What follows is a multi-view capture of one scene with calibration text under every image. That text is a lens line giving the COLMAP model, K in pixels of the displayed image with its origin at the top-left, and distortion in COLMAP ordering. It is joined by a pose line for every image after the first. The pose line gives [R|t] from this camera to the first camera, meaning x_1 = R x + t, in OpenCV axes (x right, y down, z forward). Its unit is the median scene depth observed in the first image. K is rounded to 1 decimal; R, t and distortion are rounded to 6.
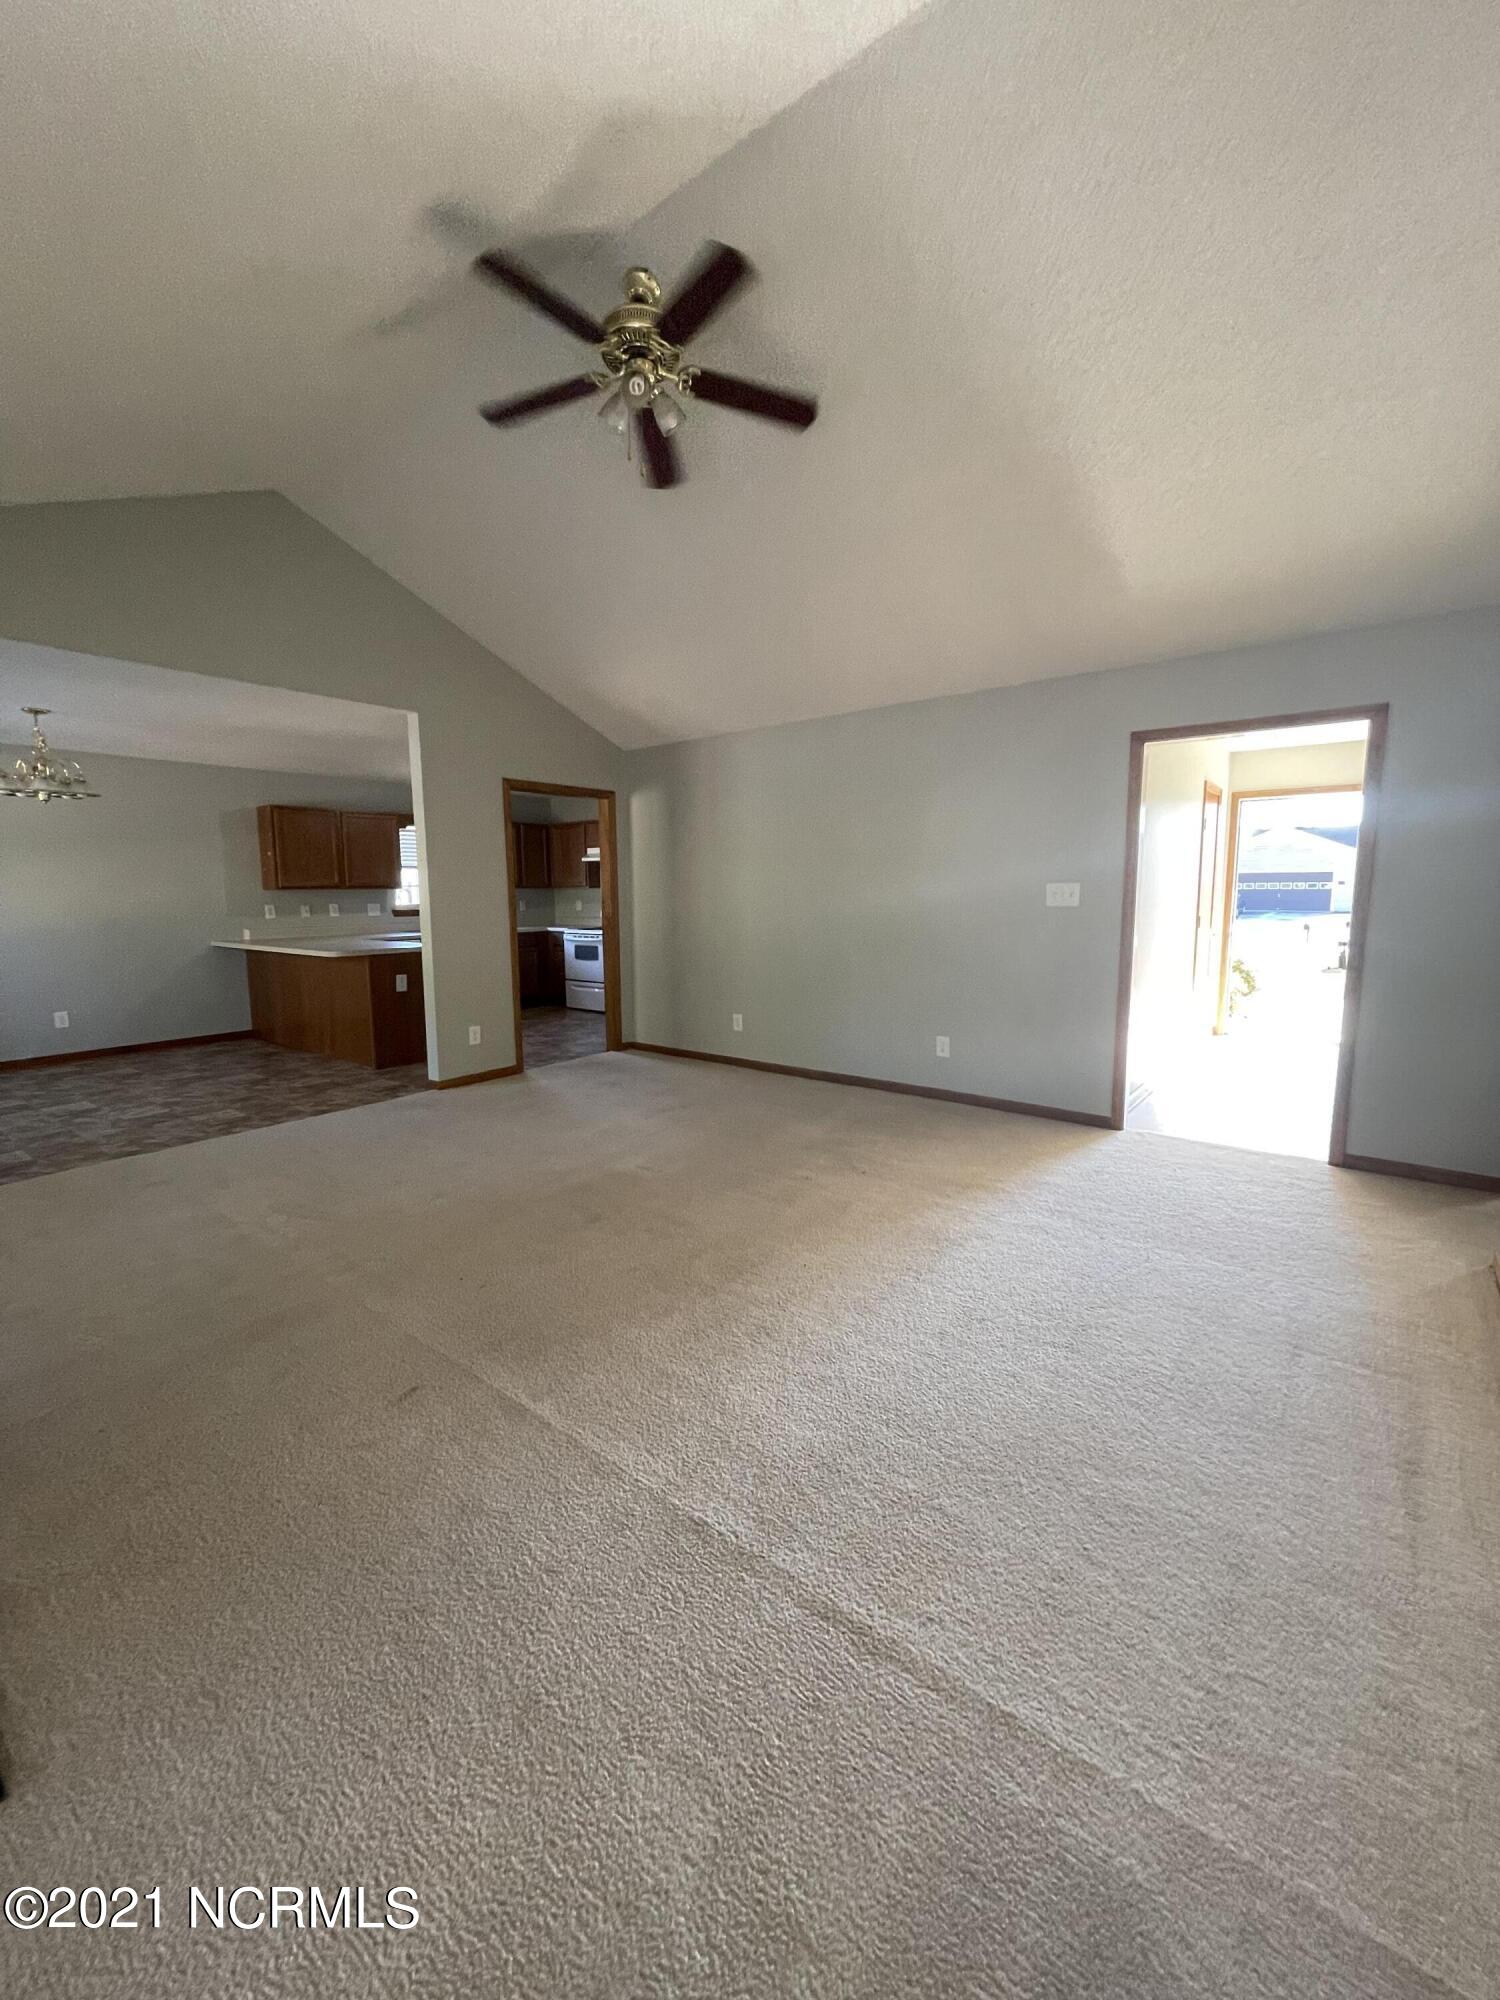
lens RADIAL K [[806.5, 0, 737.8], [0, 806.5, 998.7], [0, 0, 1]] dist [-0.000858, -0.000418]
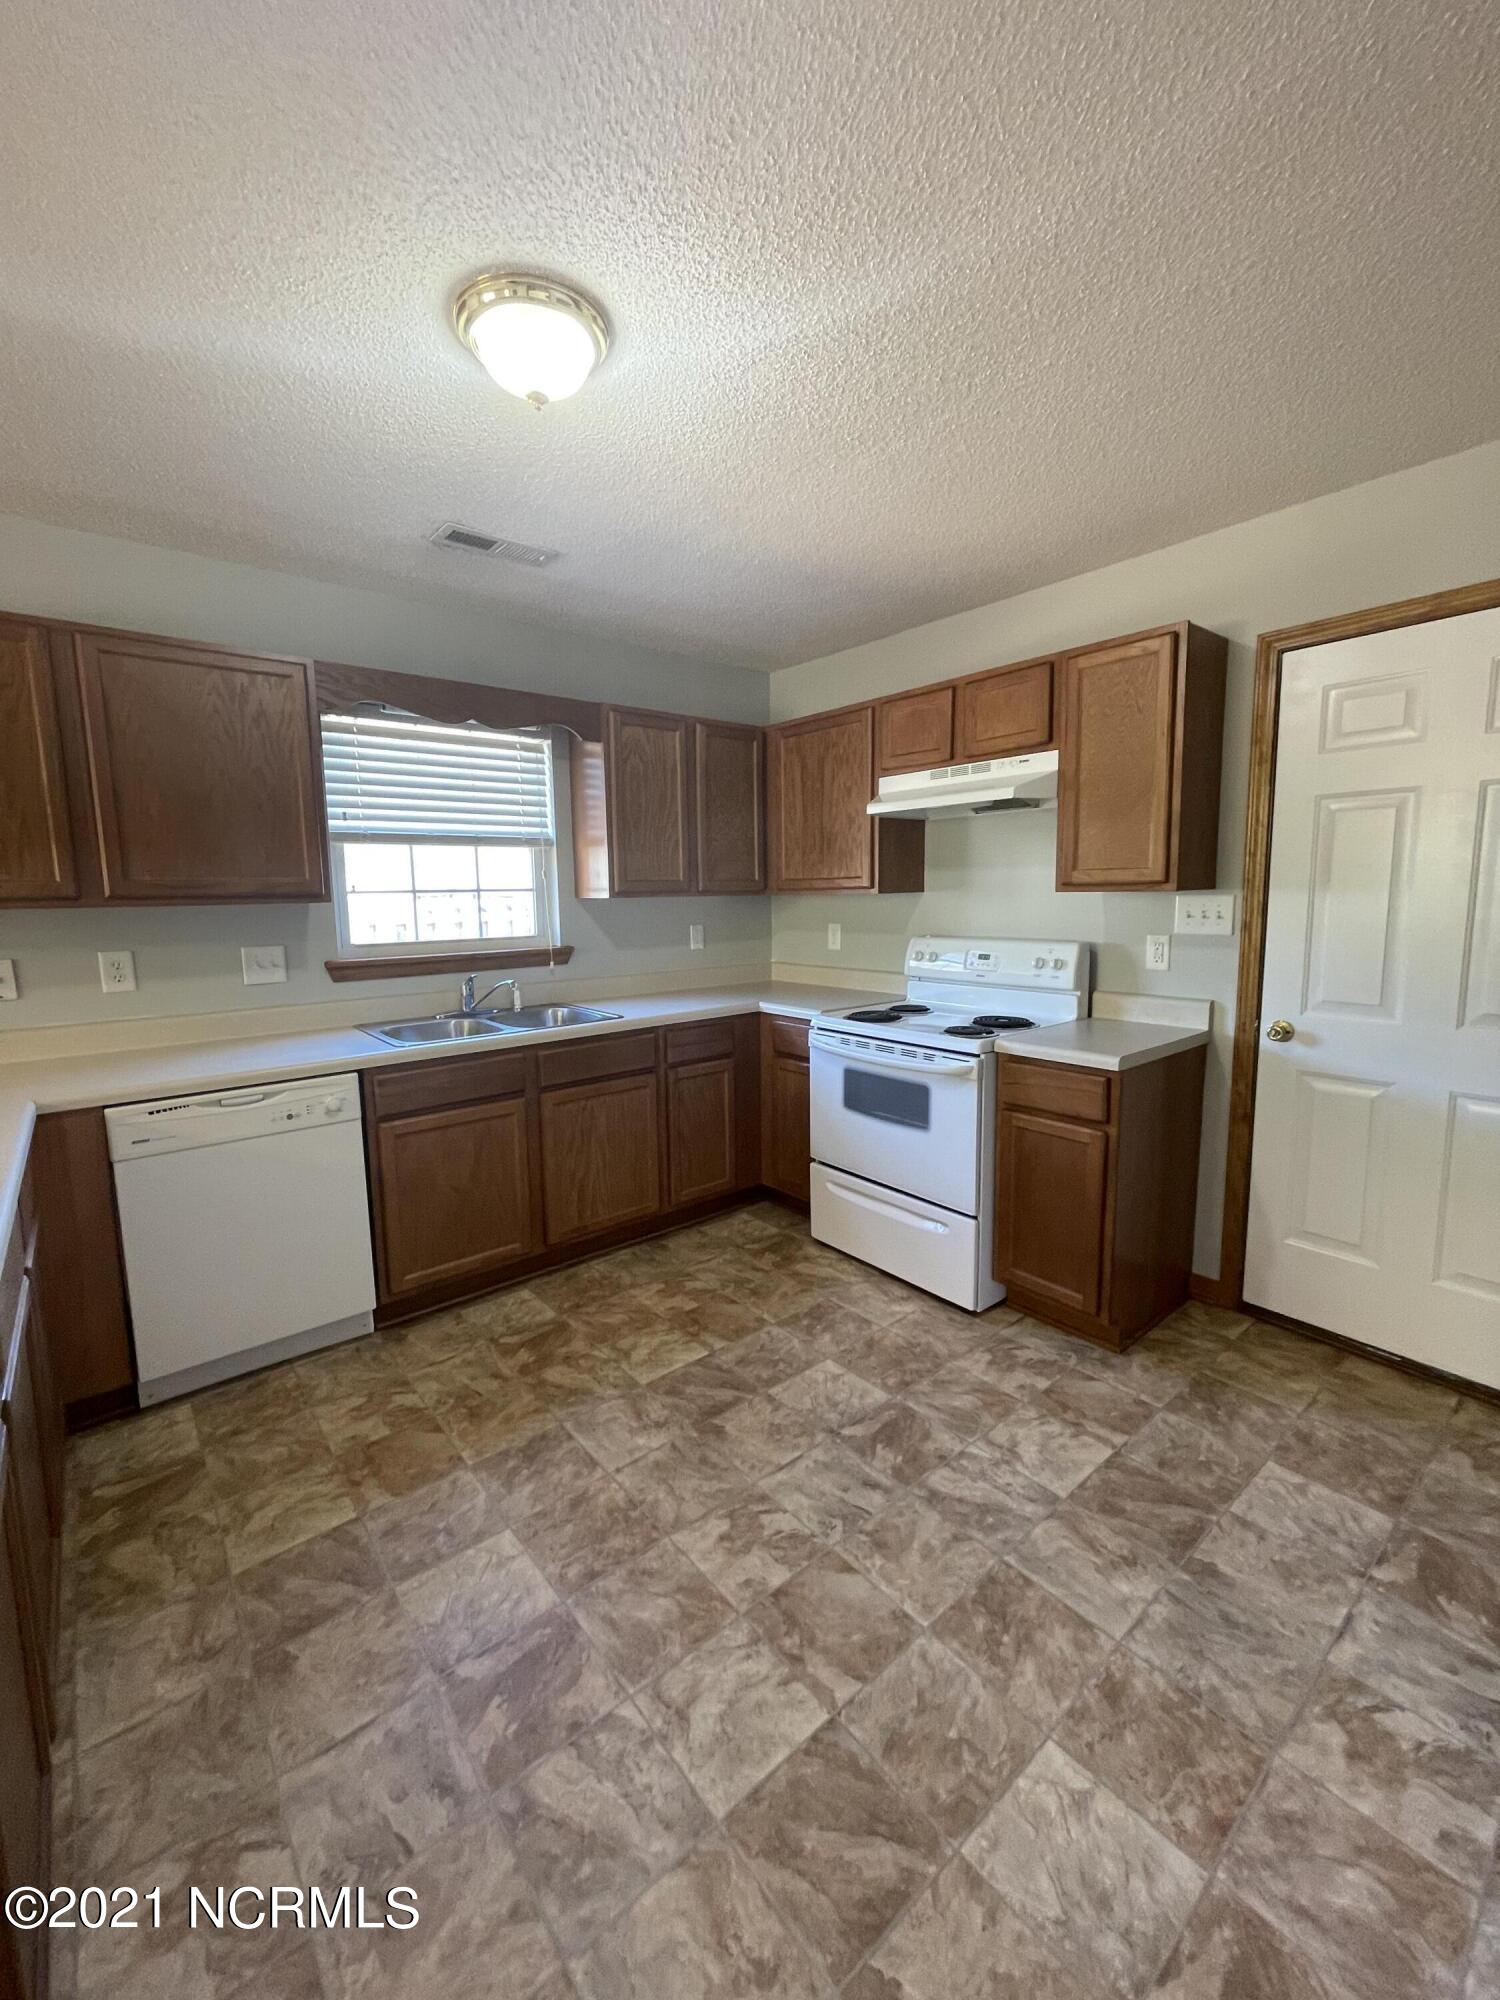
lens RADIAL K [[806.5, 0, 737.4], [0, 806.5, 998.3], [0, 0, 1]] dist [-0.000858, -0.000418]
pose [[0.975814, 0.023118, -0.217377, -0.222508], [-0.023498, 0.999724, 0.000835, -0.120788], [0.217336, 0.004293, 0.976087, 0.857527]]
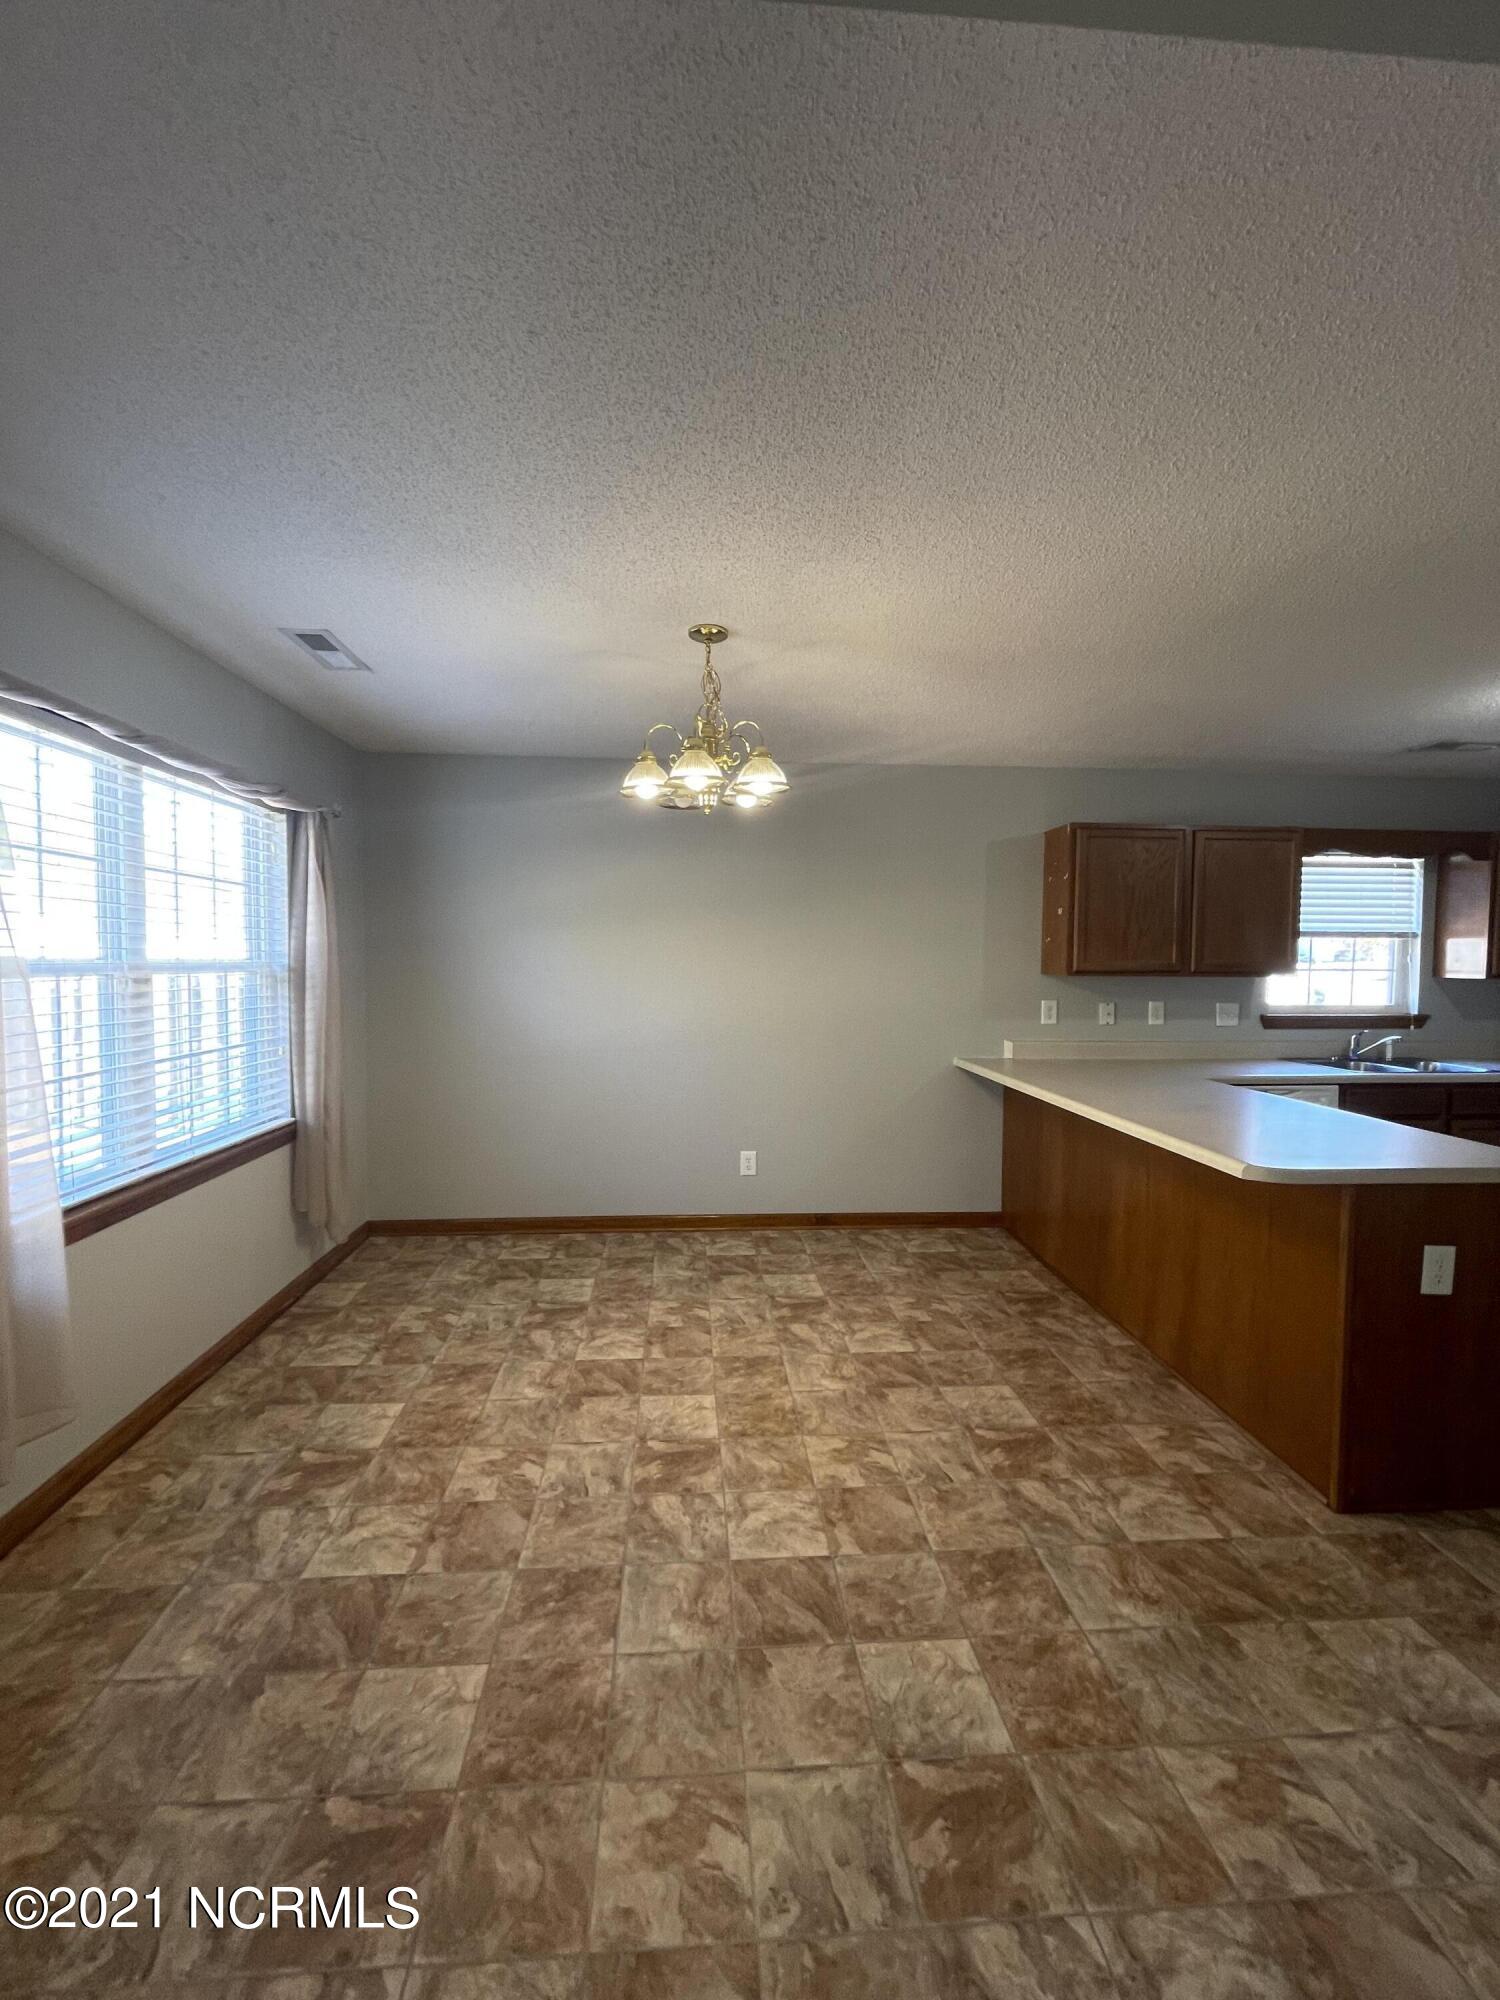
lens RADIAL K [[806.5, 0, 746.1], [0, 806.5, 990.3], [0, 0, 1]] dist [-0.000858, -0.000418]
pose [[0.675397, 0.039043, -0.736420, -0.329169], [-0.113669, 0.992175, -0.051648, -0.074862], [0.728641, 0.118591, 0.674550, 0.492597]]
